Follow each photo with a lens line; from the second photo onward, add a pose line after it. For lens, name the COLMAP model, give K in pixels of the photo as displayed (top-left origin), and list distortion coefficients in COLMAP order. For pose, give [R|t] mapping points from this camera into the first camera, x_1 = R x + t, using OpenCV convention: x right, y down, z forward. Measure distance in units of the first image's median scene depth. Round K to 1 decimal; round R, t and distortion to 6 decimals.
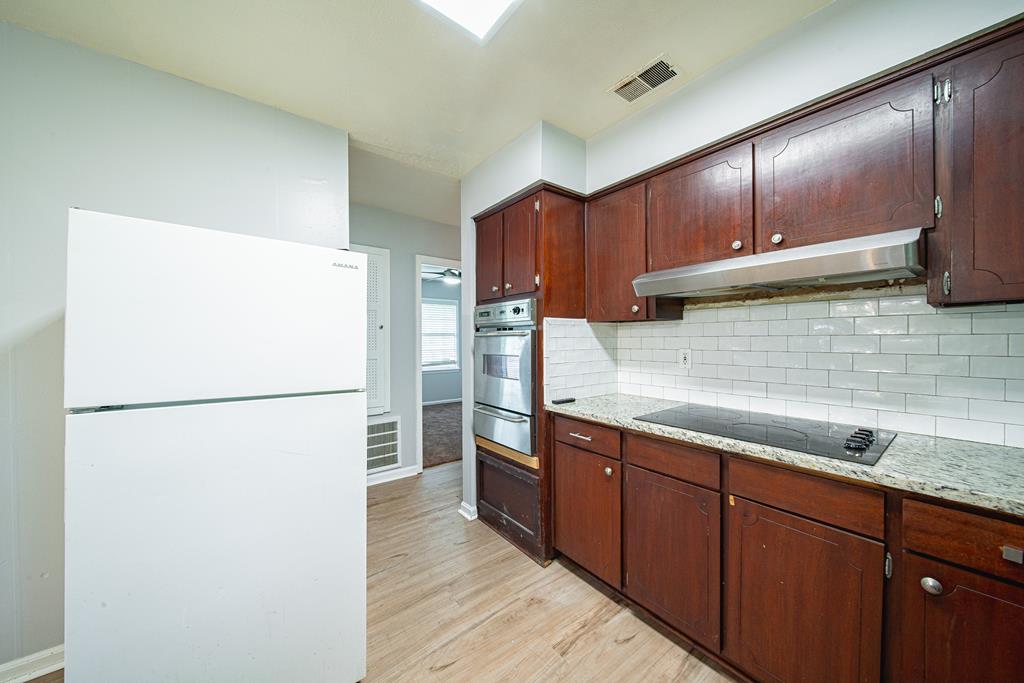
lens RADIAL K [[355.7, 0, 506.0], [0, 355.7, 341.4], [0, 0, 1]] dist [0.000358, -0.001590]
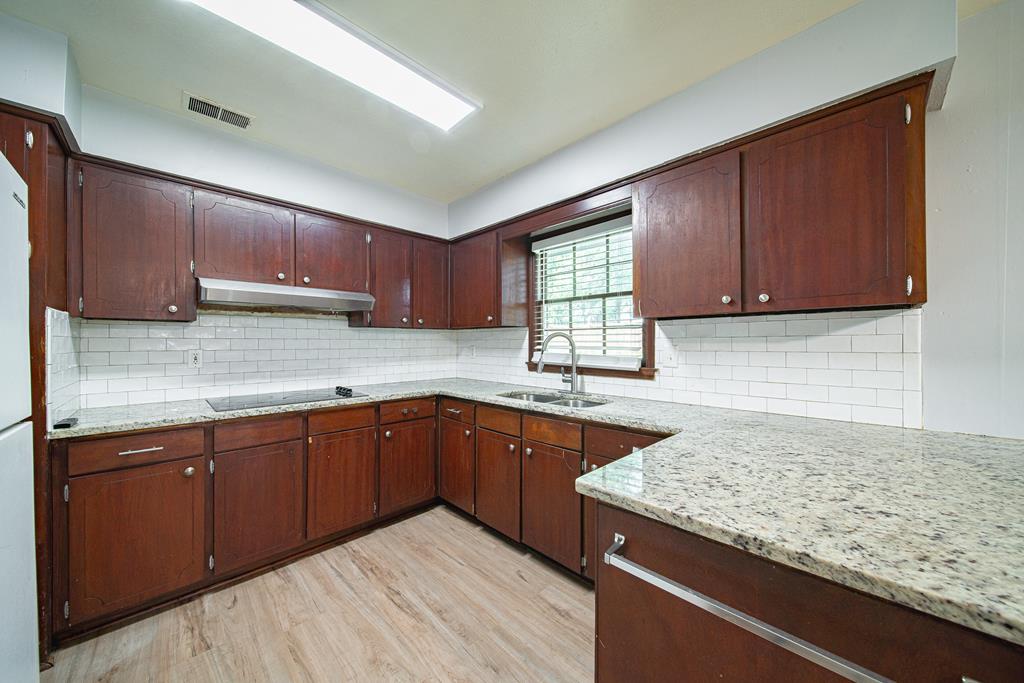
lens RADIAL K [[355.7, 0, 513.0], [0, 355.7, 343.7], [0, 0, 1]] dist [0.000358, -0.001590]
pose [[-0.134506, 0.005798, 0.990896, -0.642696], [0.011136, 0.999929, -0.004339, 0.016523], [-0.990850, 0.010451, -0.134561, 0.178008]]
